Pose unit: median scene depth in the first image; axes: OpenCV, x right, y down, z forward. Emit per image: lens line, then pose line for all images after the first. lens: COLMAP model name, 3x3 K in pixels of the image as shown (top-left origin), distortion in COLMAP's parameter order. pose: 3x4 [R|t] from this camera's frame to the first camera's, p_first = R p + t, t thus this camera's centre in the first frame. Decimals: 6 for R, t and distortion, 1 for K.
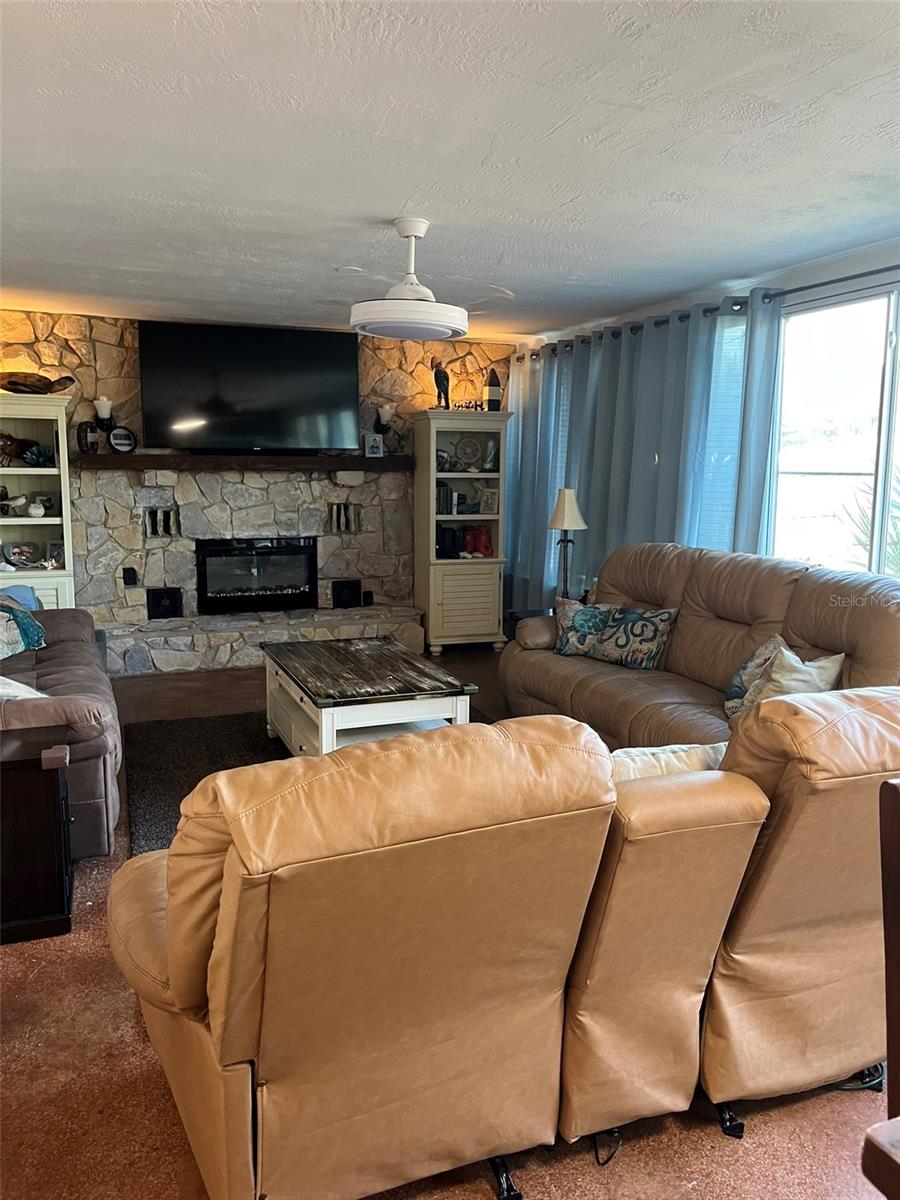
lens RADIAL K [[908.5, 0, 453.1], [0, 908.5, 597.8], [0, 0, 1]] dist [0.059745, -0.093707]
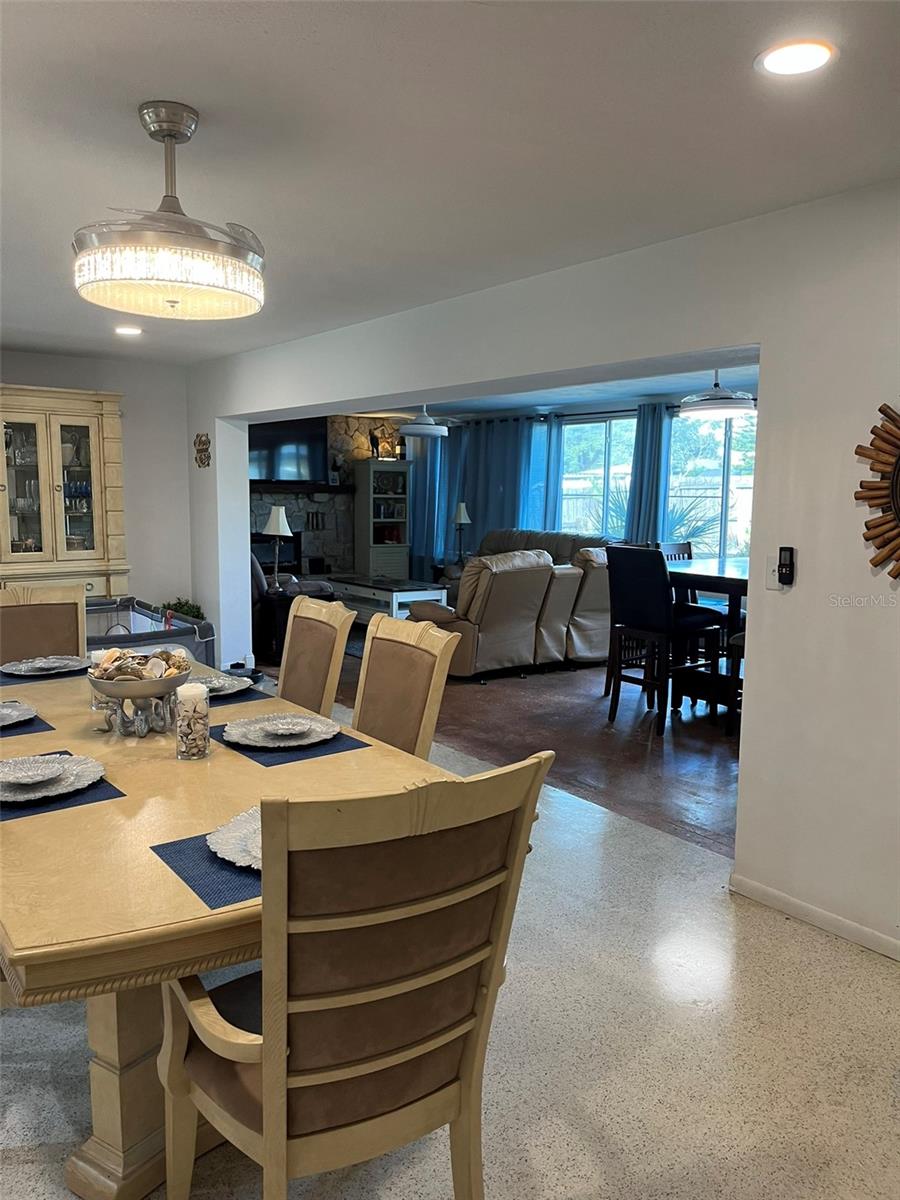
lens RADIAL K [[908.5, 0, 438.4], [0, 908.5, 627.6], [0, 0, 1]] dist [0.059745, -0.093707]
pose [[0.967842, -0.032240, 0.249483, -0.349330], [0.031242, 0.999480, 0.007959, 0.111236], [-0.249610, 0.000091, 0.968346, -0.745073]]
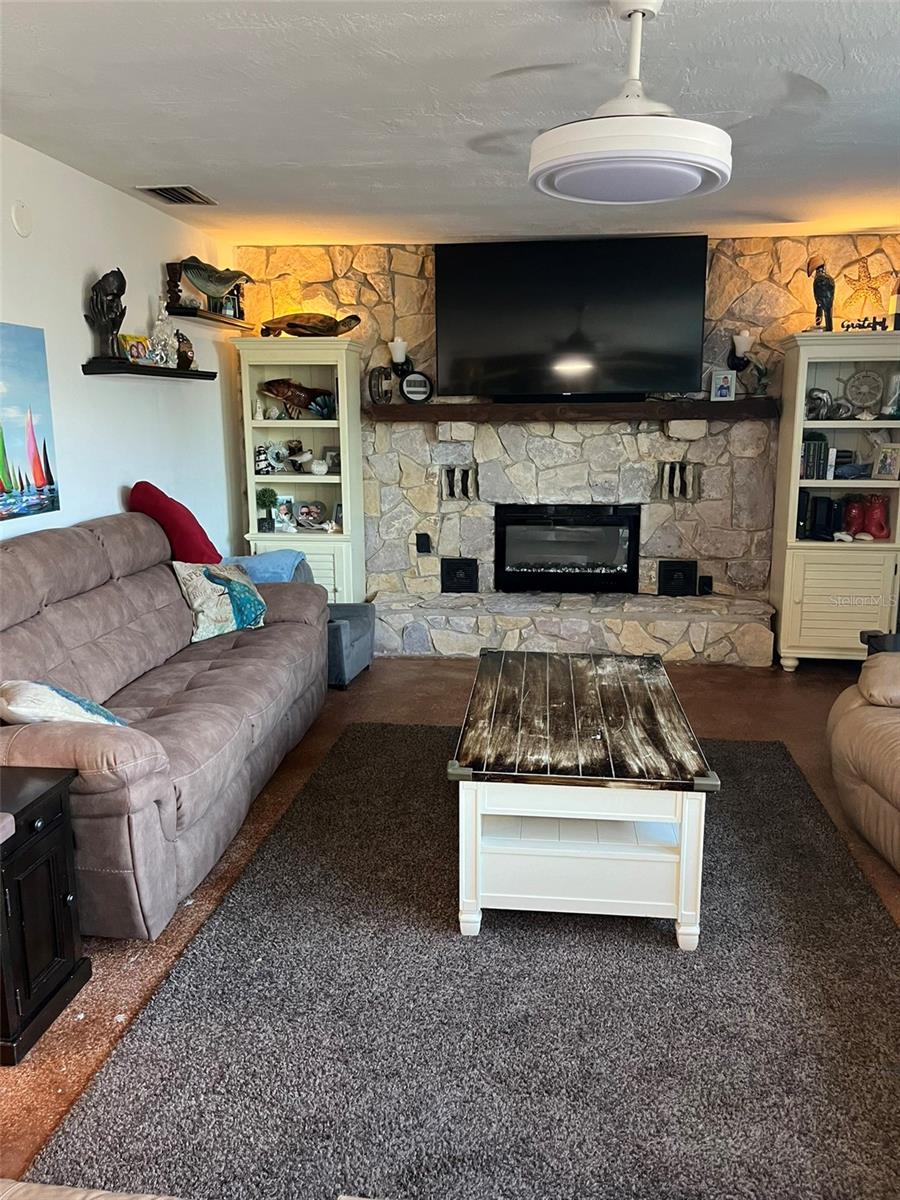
lens RADIAL K [[908.5, 0, 453.1], [0, 908.5, 591.7], [0, 0, 1]] dist [0.059745, -0.093707]
pose [[0.884221, 0.079458, -0.460261, 0.081334], [-0.058552, 0.996507, 0.059547, -0.030327], [0.463385, -0.025703, 0.885784, 0.229838]]
